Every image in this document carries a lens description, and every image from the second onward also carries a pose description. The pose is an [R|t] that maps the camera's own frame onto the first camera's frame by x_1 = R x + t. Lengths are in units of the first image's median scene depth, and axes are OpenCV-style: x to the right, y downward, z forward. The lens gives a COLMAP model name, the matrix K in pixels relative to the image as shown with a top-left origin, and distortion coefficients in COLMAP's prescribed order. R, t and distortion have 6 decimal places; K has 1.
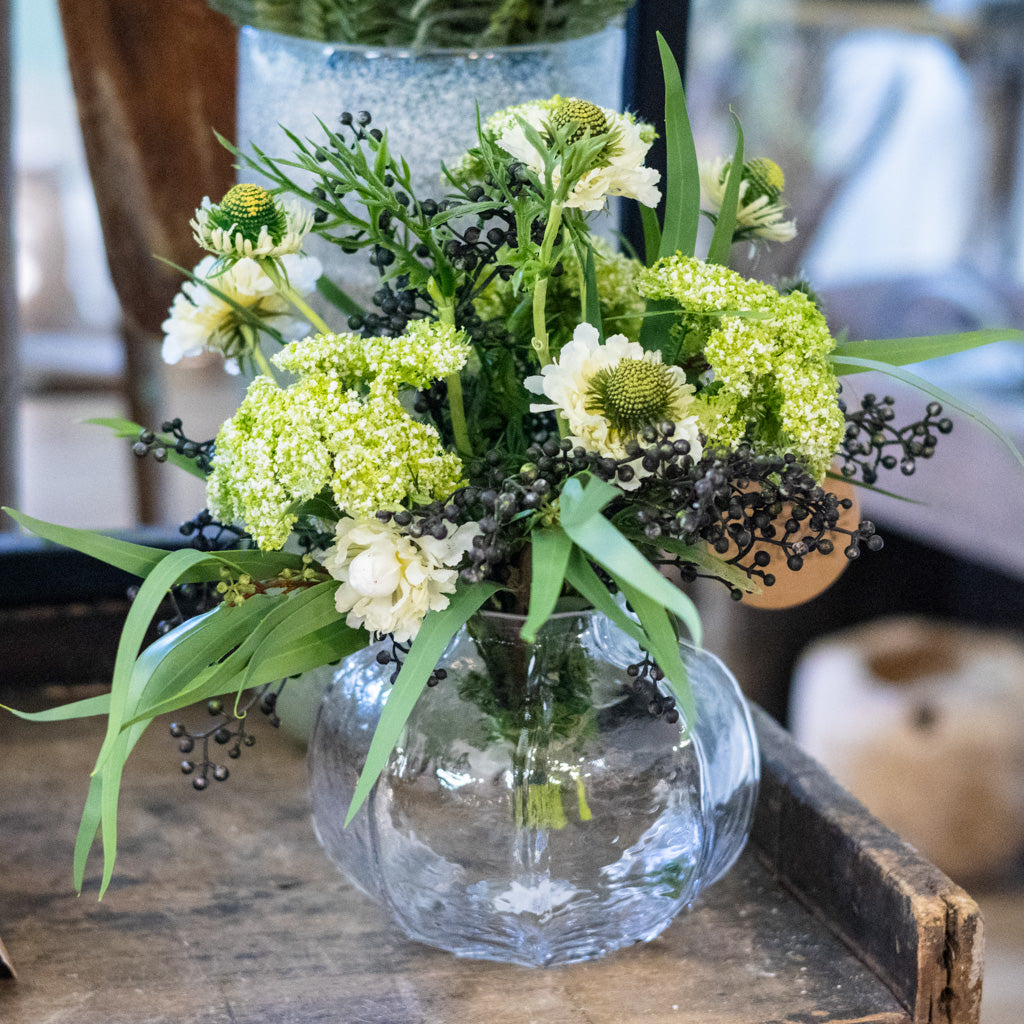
lens RADIAL K [[3471.5, 0, 512.0], [0, 3471.5, 512.0], [0, 0, 1]] dist [0.068967, 0.189589]
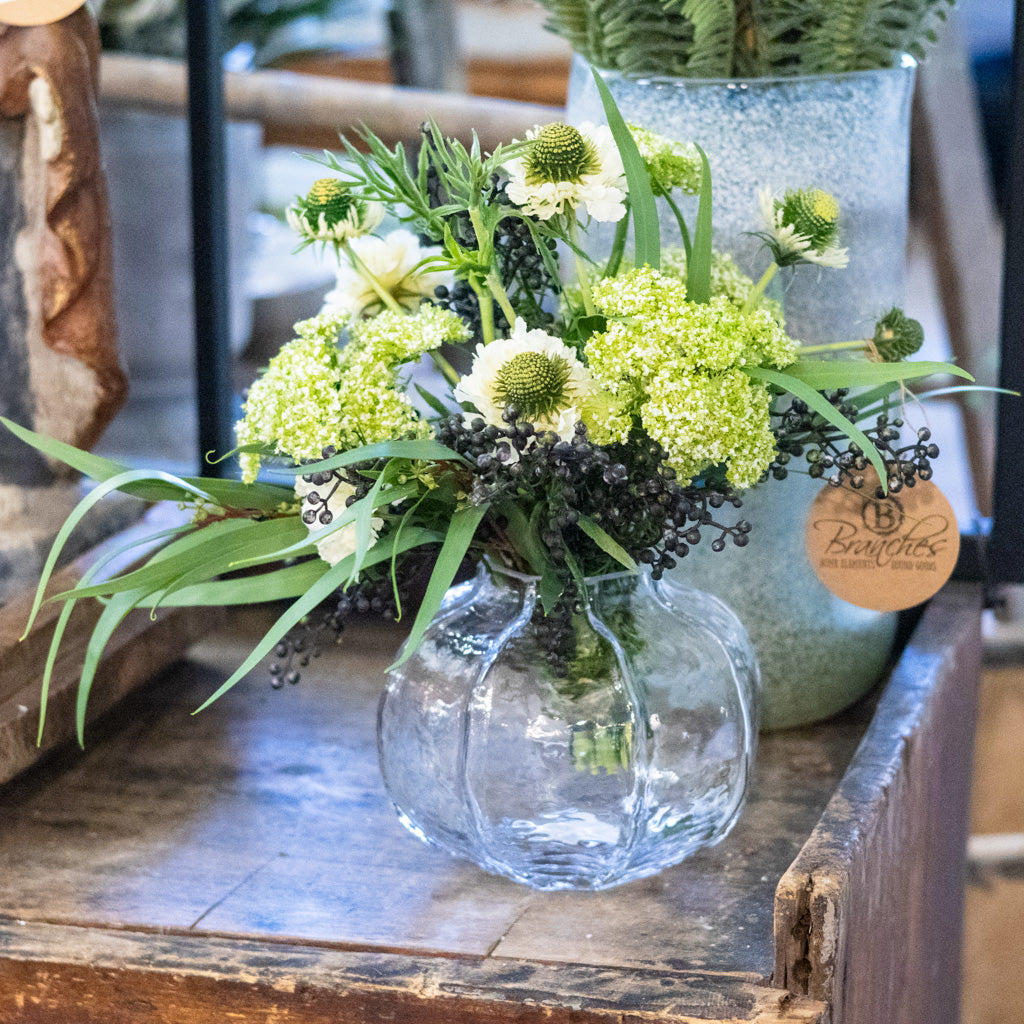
lens RADIAL K [[3471.5, 0, 512.0], [0, 3471.5, 512.0], [0, 0, 1]] dist [0.068967, 0.189589]
pose [[0.884279, 0.114258, -0.452766, 0.524989], [-0.117423, 0.992855, 0.021217, -0.014343], [0.451955, 0.034404, 0.891377, -0.013891]]
